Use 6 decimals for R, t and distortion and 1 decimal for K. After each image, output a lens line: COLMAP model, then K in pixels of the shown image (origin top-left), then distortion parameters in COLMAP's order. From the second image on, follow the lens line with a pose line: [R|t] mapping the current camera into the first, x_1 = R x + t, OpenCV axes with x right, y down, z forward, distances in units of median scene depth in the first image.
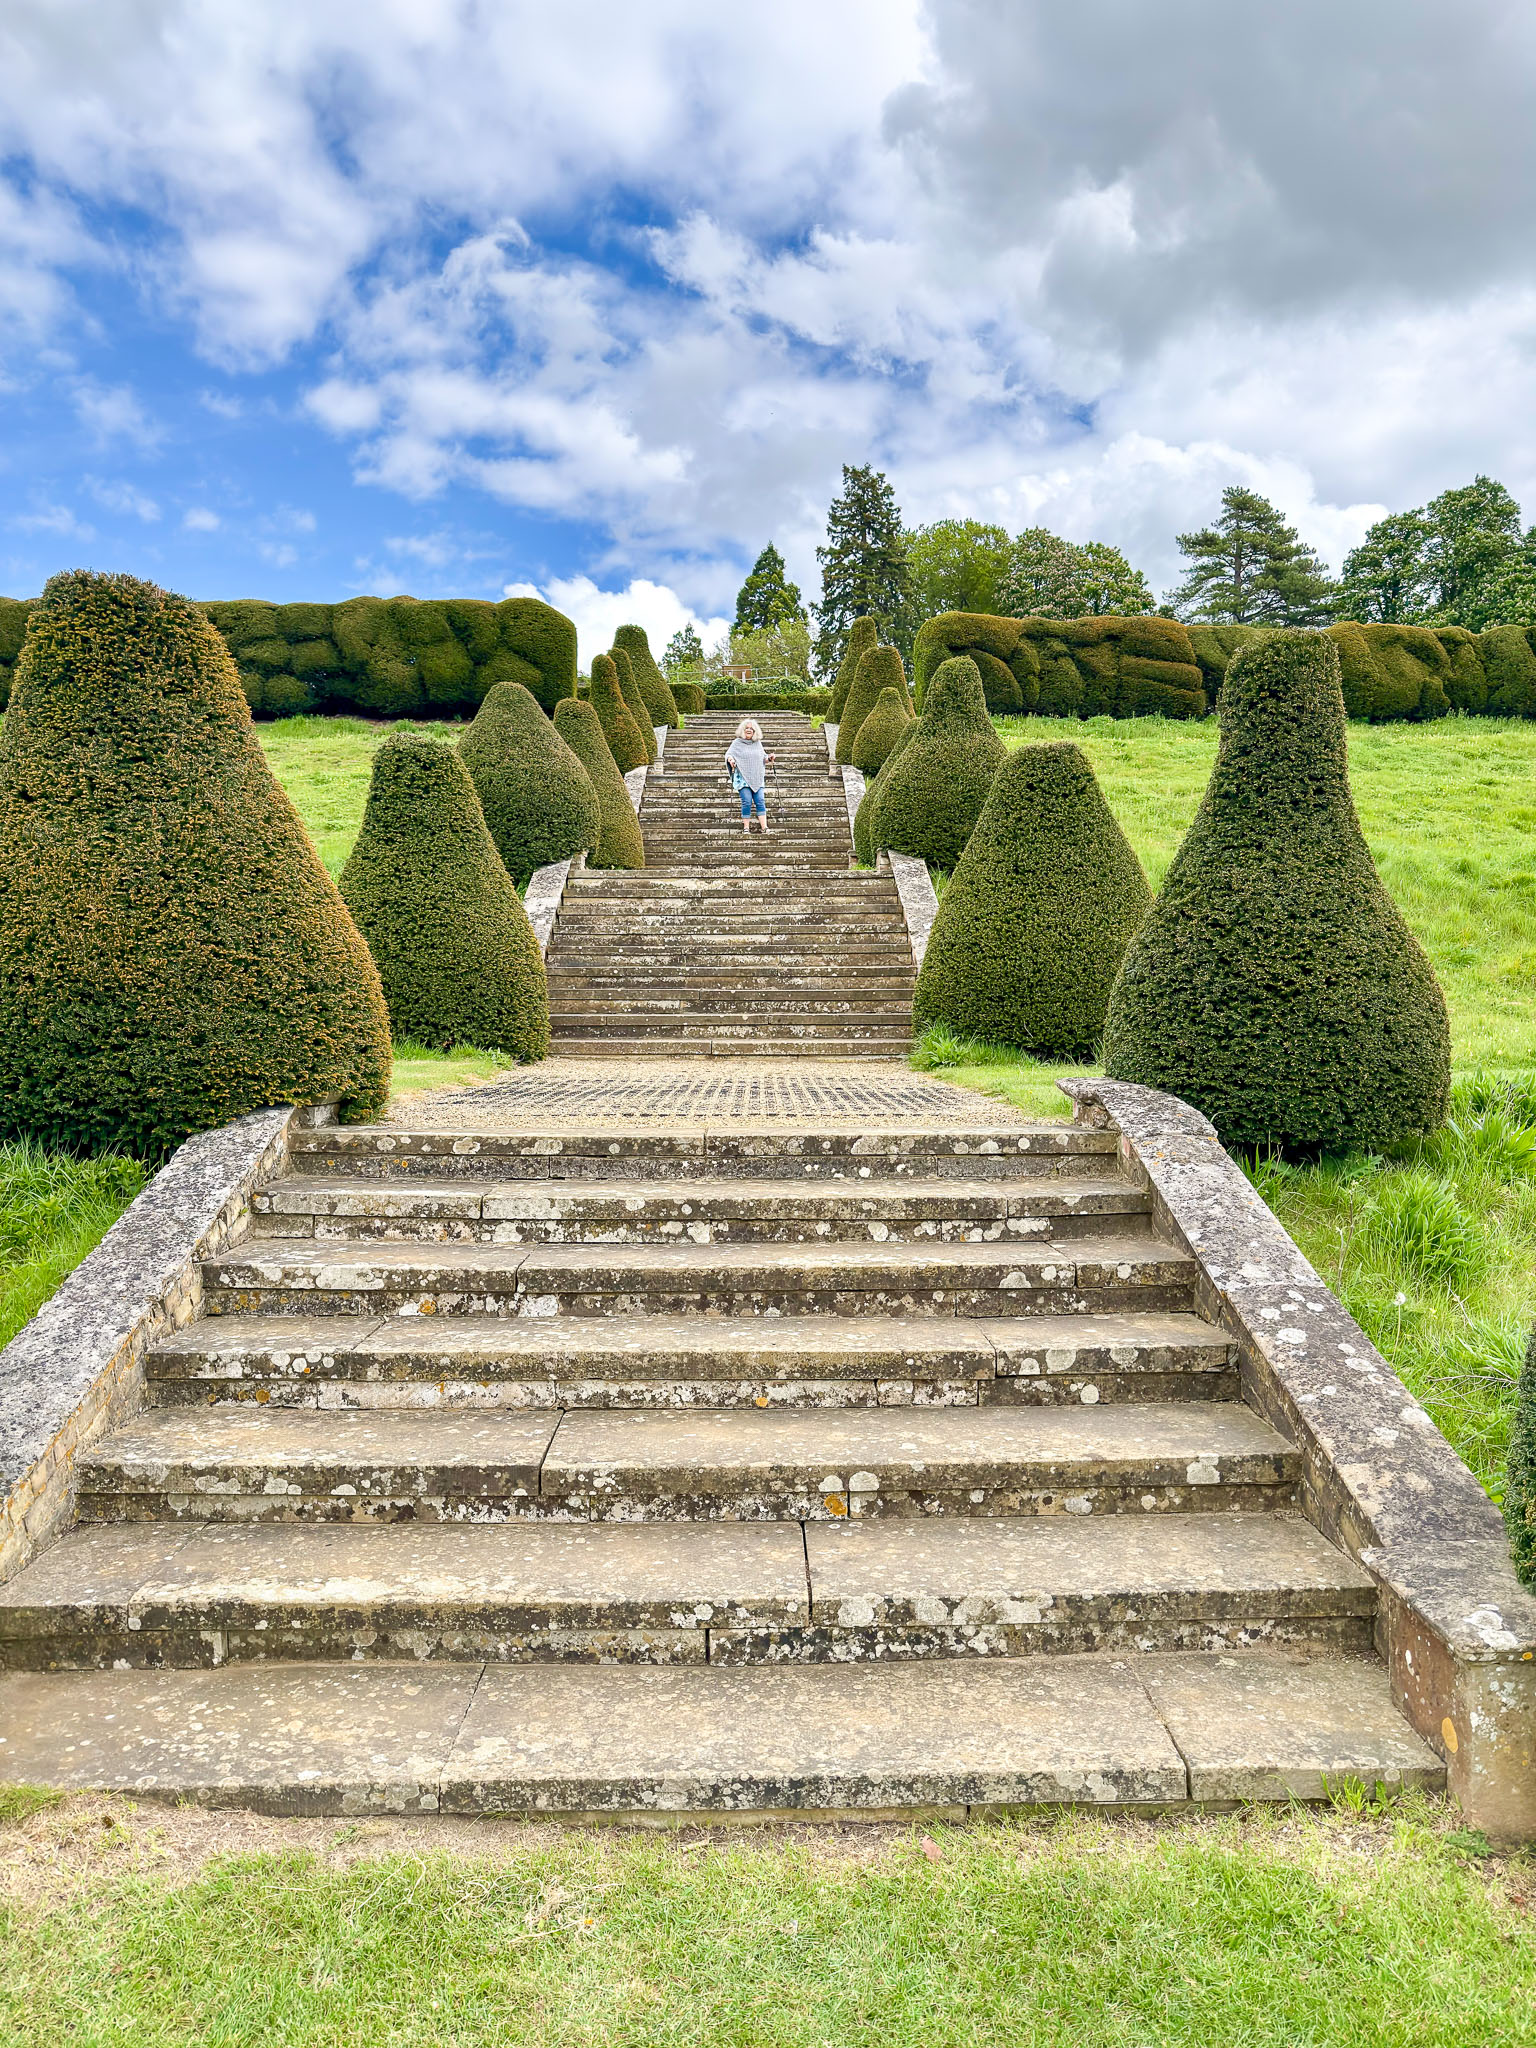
lens RADIAL K [[1515.5, 0, 765.7], [0, 1515.5, 1044.5], [0, 0, 1]] dist [0.011162, -0.038387]
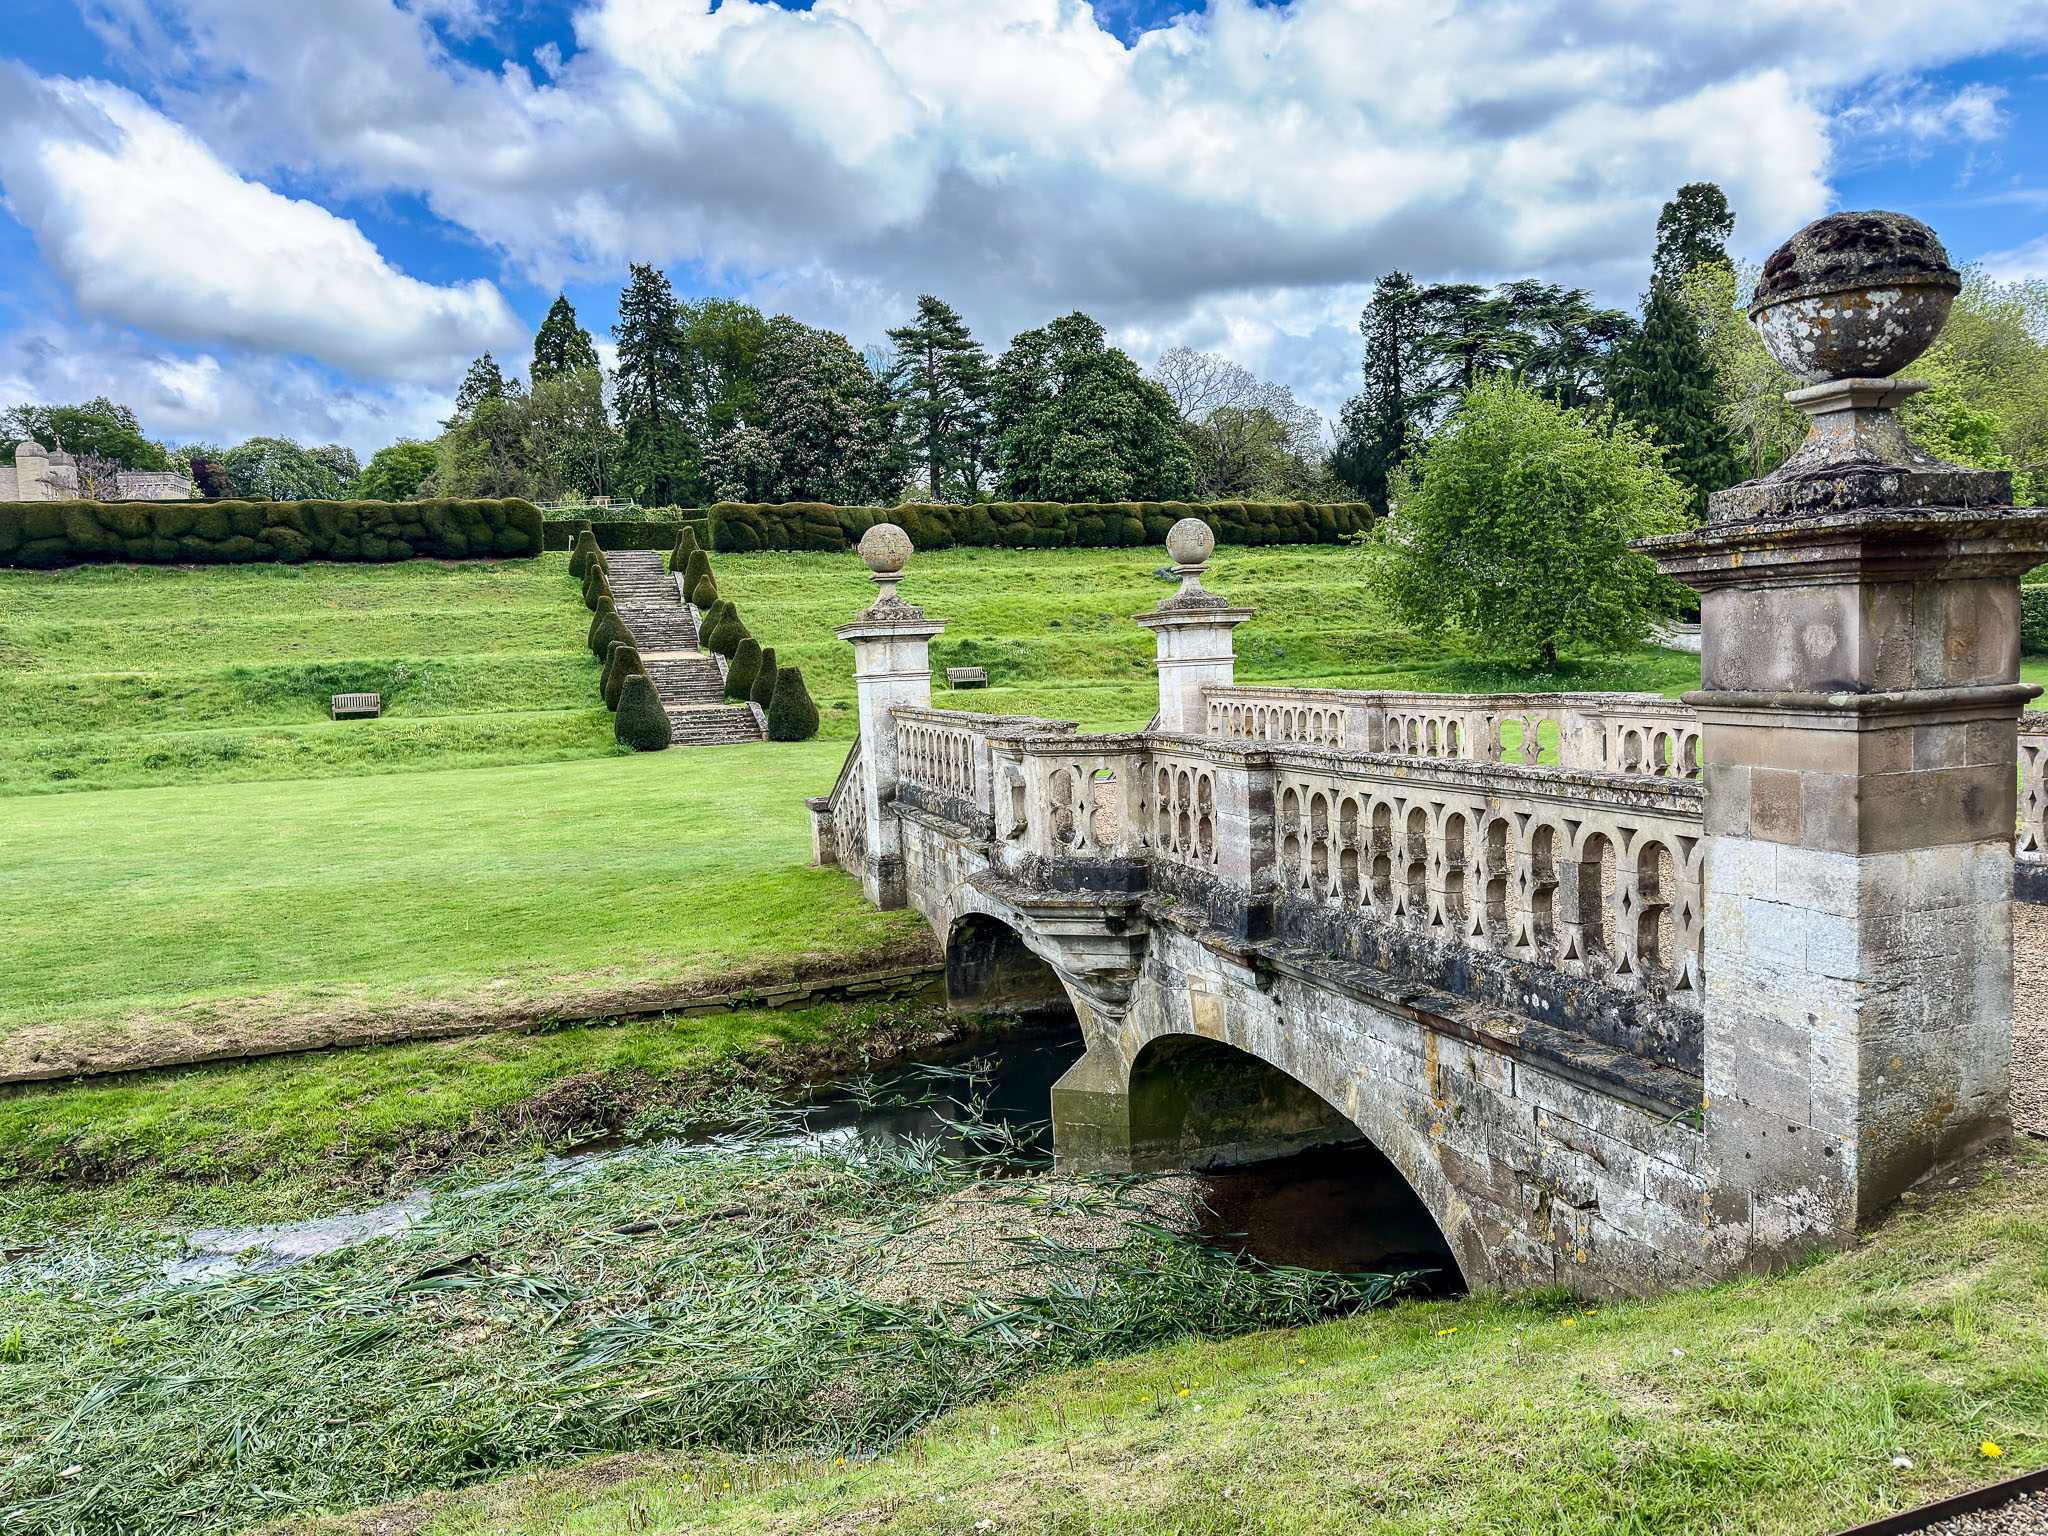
lens RADIAL K [[1515.5, 0, 1032.9], [0, 1515.5, 783.2], [0, 0, 1]] dist [0.011162, -0.038387]
pose [[0.951381, -0.062112, 0.301688, -0.859235], [0.048203, 0.997412, 0.053341, 0.104118], [-0.304221, -0.036205, 0.951913, -7.599801]]
